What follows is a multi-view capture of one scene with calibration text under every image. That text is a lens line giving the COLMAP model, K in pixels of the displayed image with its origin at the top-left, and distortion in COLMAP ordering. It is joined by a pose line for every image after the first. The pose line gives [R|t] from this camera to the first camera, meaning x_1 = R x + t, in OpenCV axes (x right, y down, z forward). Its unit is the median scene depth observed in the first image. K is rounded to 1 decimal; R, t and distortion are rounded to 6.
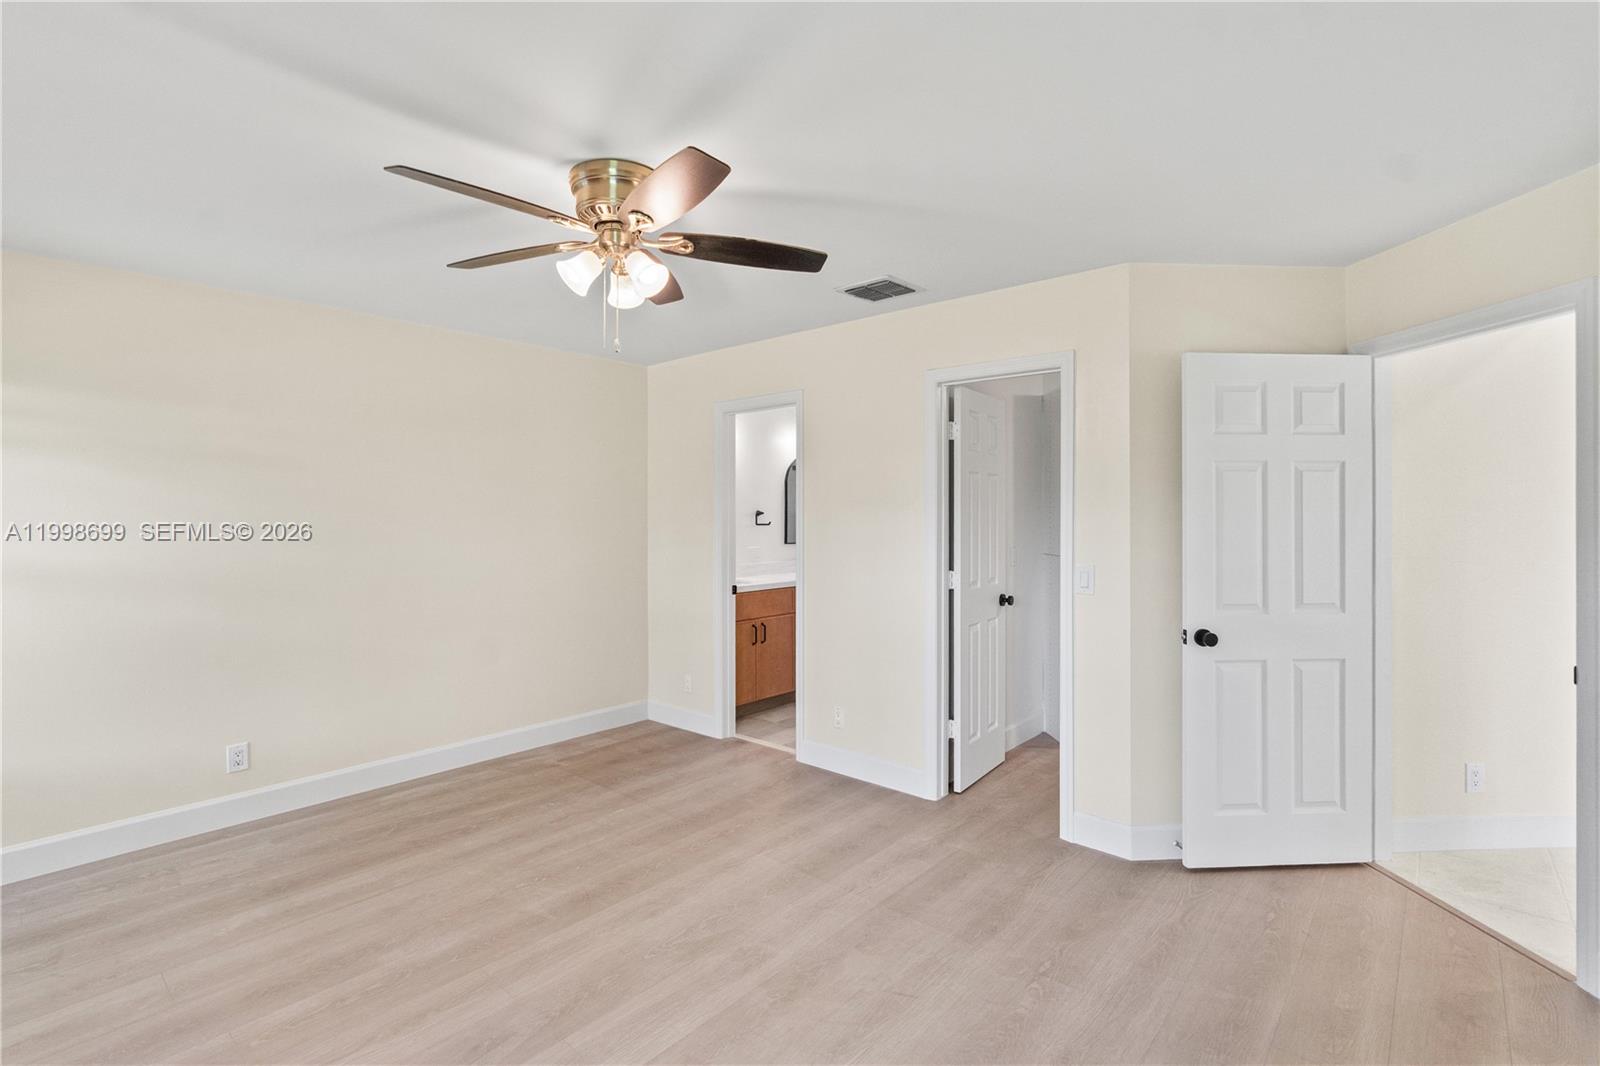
lens RADIAL K [[728.8, 0, 802.4], [0, 728.8, 542.4], [0, 0, 1]] dist [-0.011462, 0.004577]
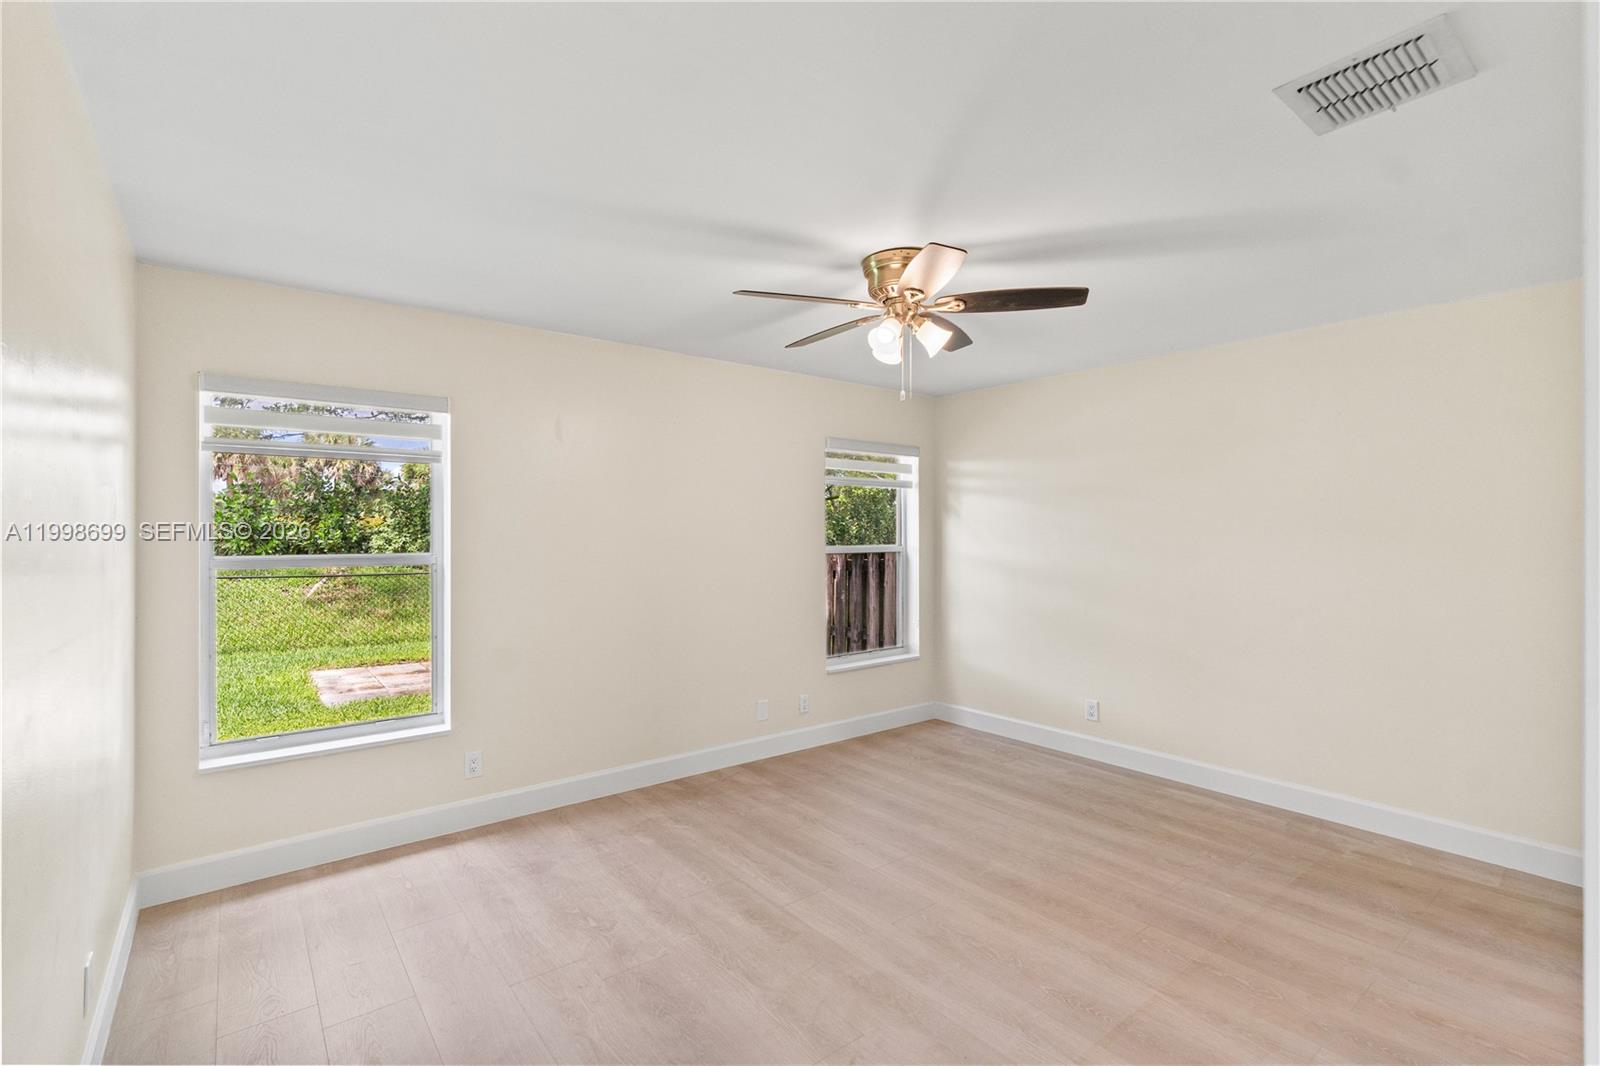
lens RADIAL K [[728.8, 0, 813.8], [0, 728.8, 526.8], [0, 0, 1]] dist [-0.011462, 0.004577]
pose [[-0.167980, -0.008175, -0.985757, 0.671665], [-0.038715, 0.999249, -0.001689, -0.028433], [0.985030, 0.037880, -0.168170, 0.696375]]
